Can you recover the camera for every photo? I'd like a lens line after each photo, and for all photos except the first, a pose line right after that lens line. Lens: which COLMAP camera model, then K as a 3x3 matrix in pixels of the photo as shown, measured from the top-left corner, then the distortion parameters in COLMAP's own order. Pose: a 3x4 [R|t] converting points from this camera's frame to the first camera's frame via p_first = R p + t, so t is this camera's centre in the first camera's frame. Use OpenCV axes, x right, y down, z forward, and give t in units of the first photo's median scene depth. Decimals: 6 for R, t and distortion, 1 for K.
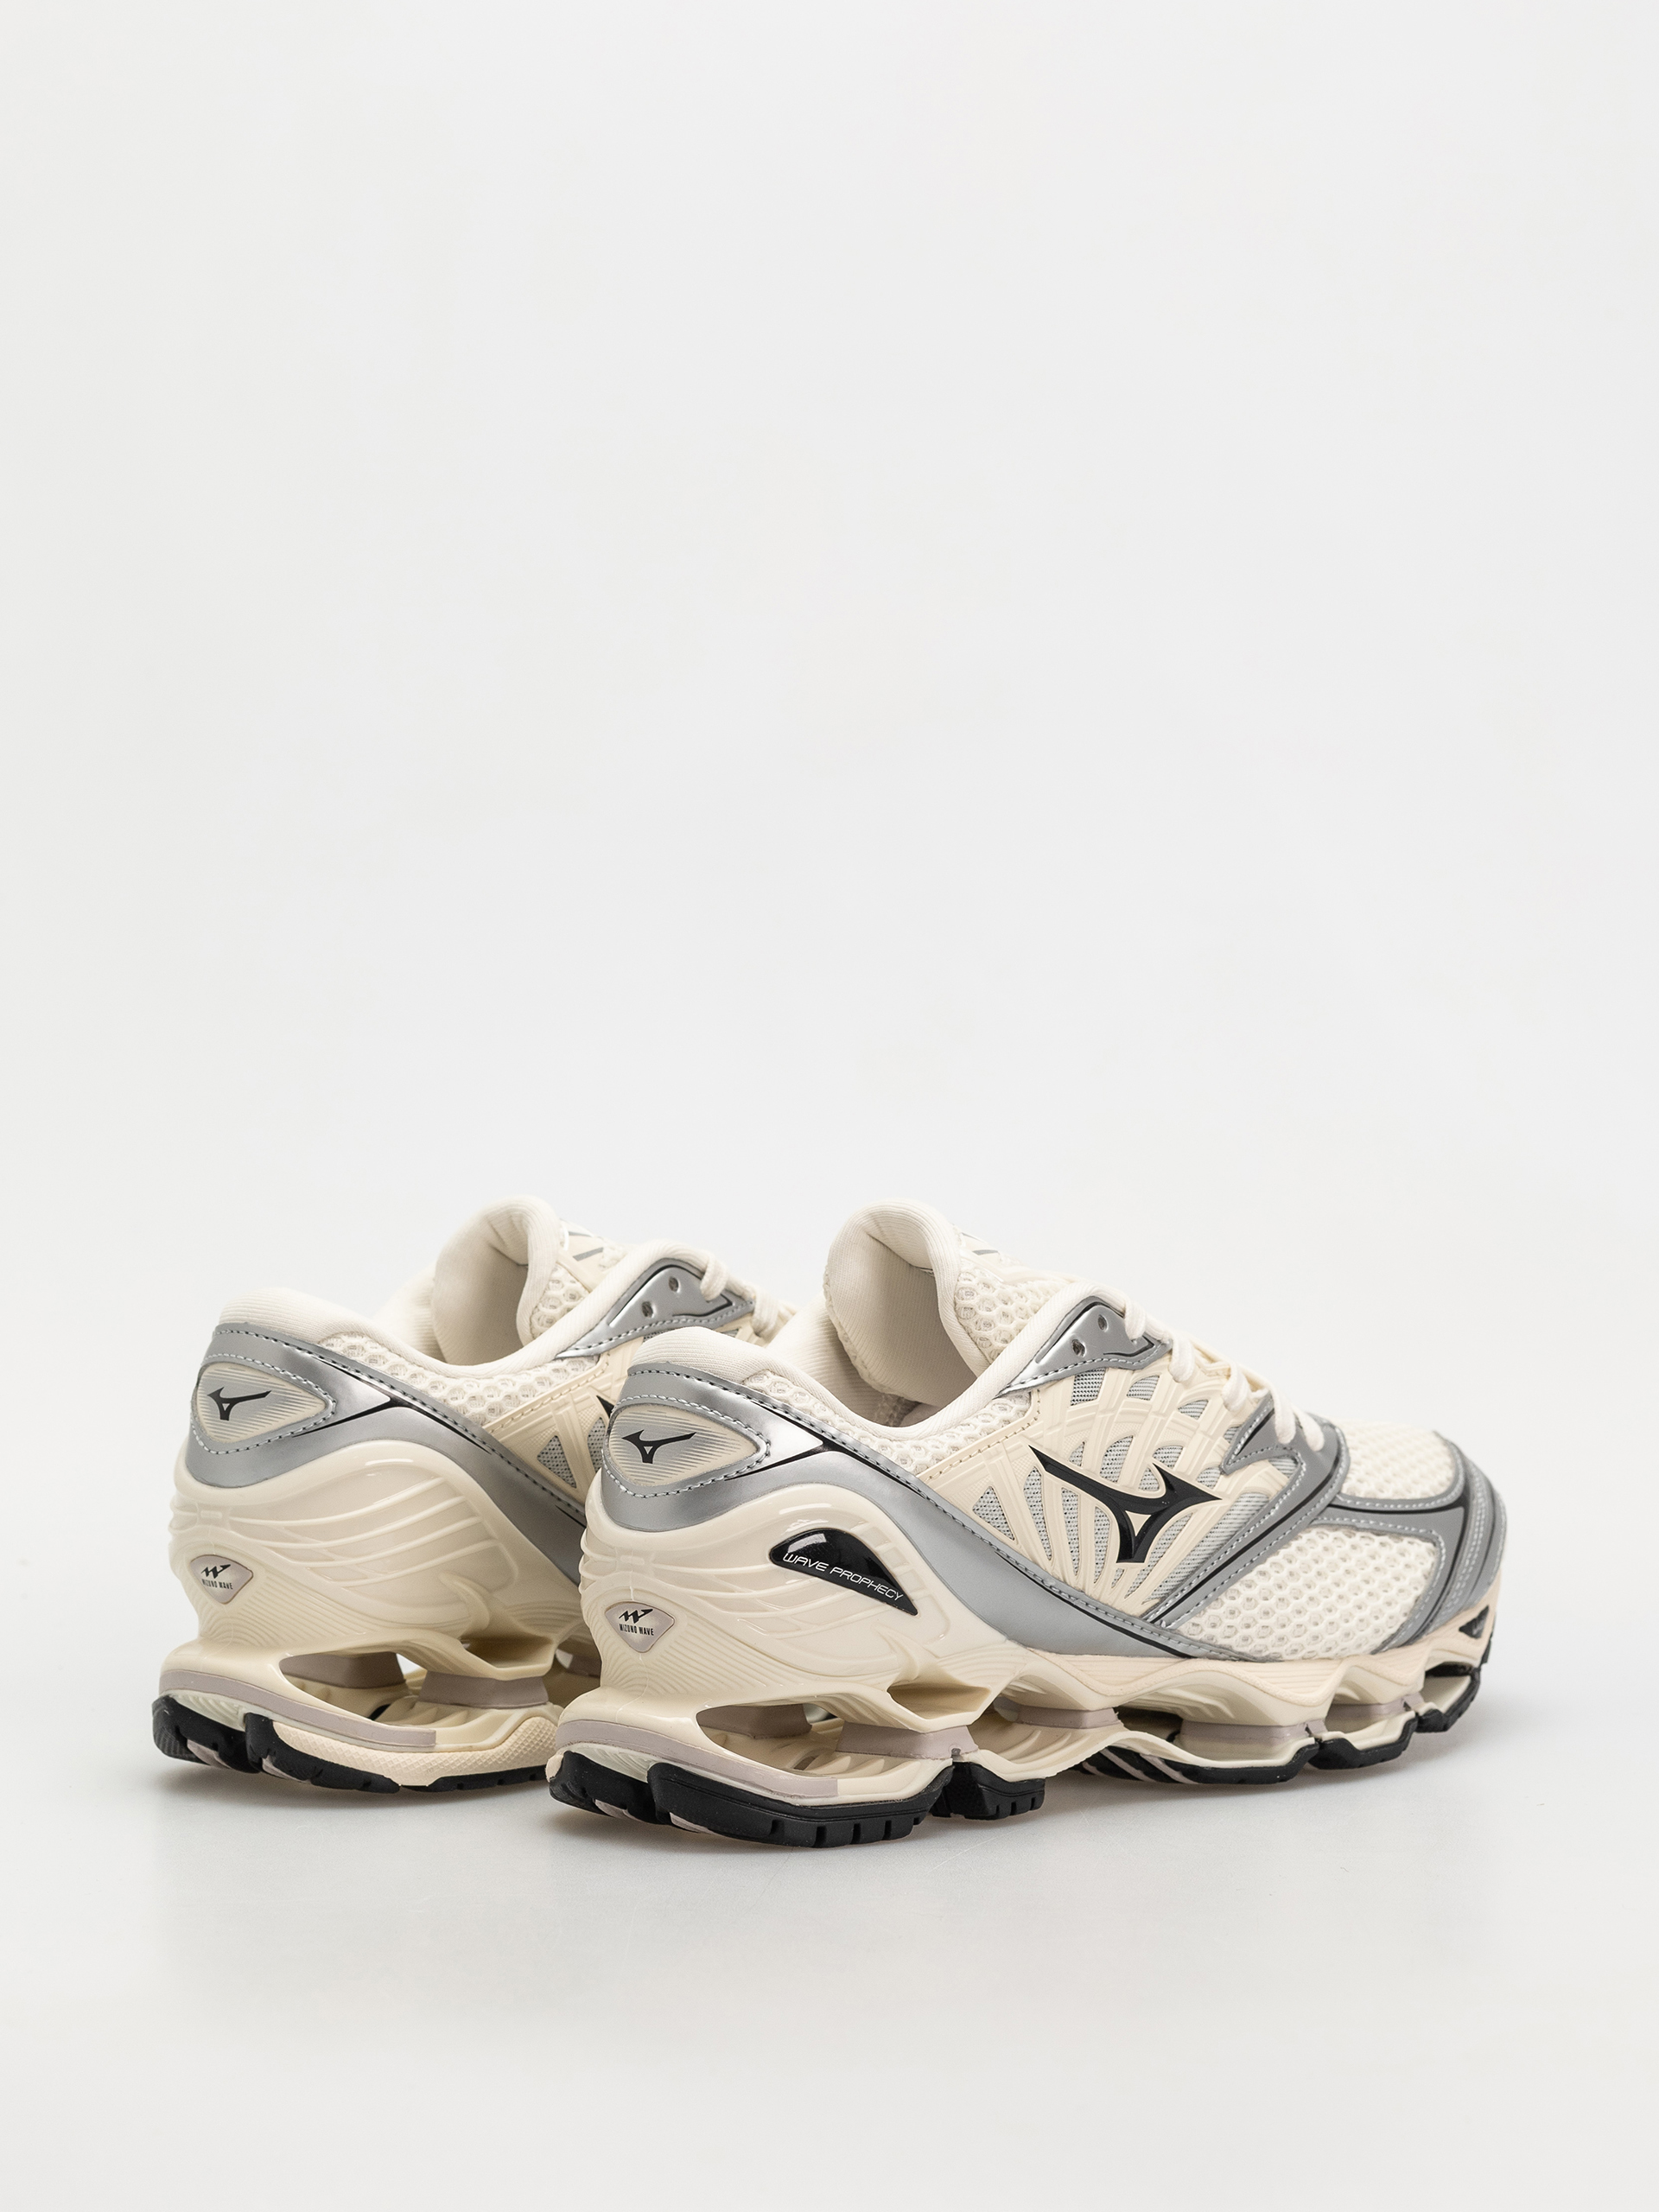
lens RADIAL K [[6711.0, 0, 822.0], [0, 6711.0, 1102.9], [0, 0, 1]] dist [-0.046826, 0.000000]
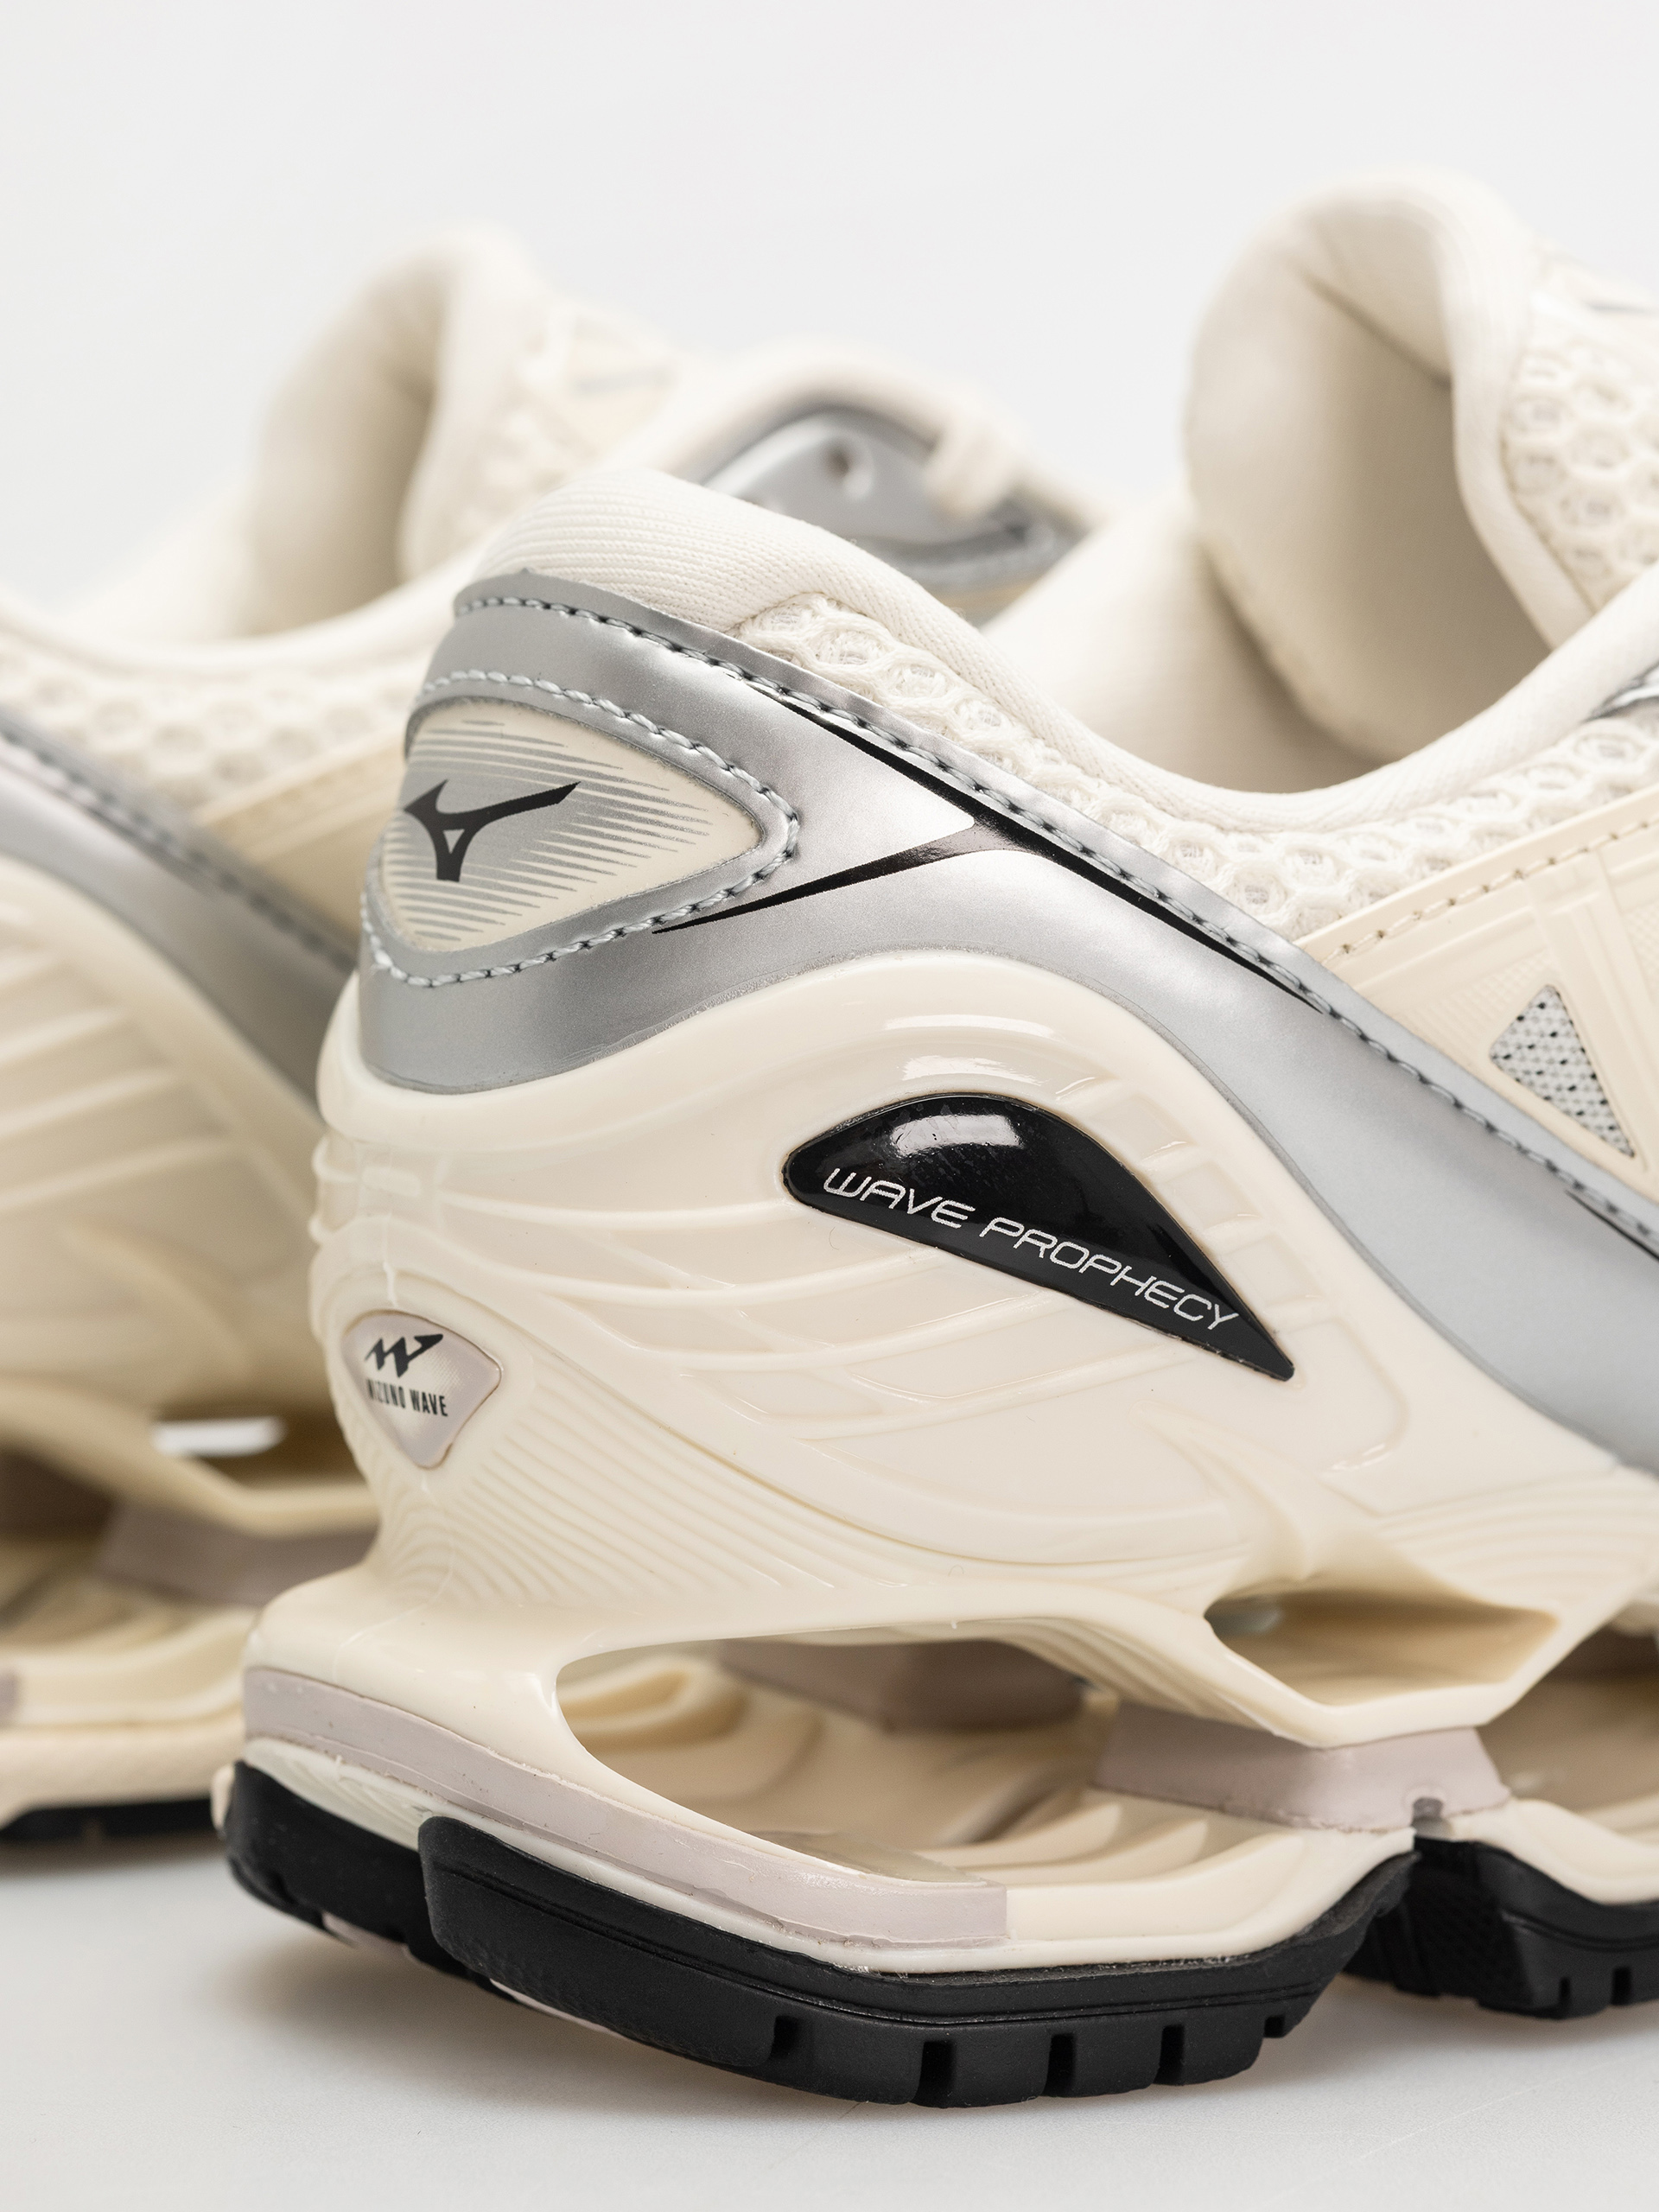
lens RADIAL K [[6711.0, 0, 837.2], [0, 6711.0, 1121.7], [0, 0, 1]] dist [-0.046826, 0.000000]
pose [[0.975384, 0.022050, -0.219407, 0.062361], [-0.014406, 0.999234, 0.036379, 0.052755], [0.220042, -0.032323, 0.974955, 0.684082]]
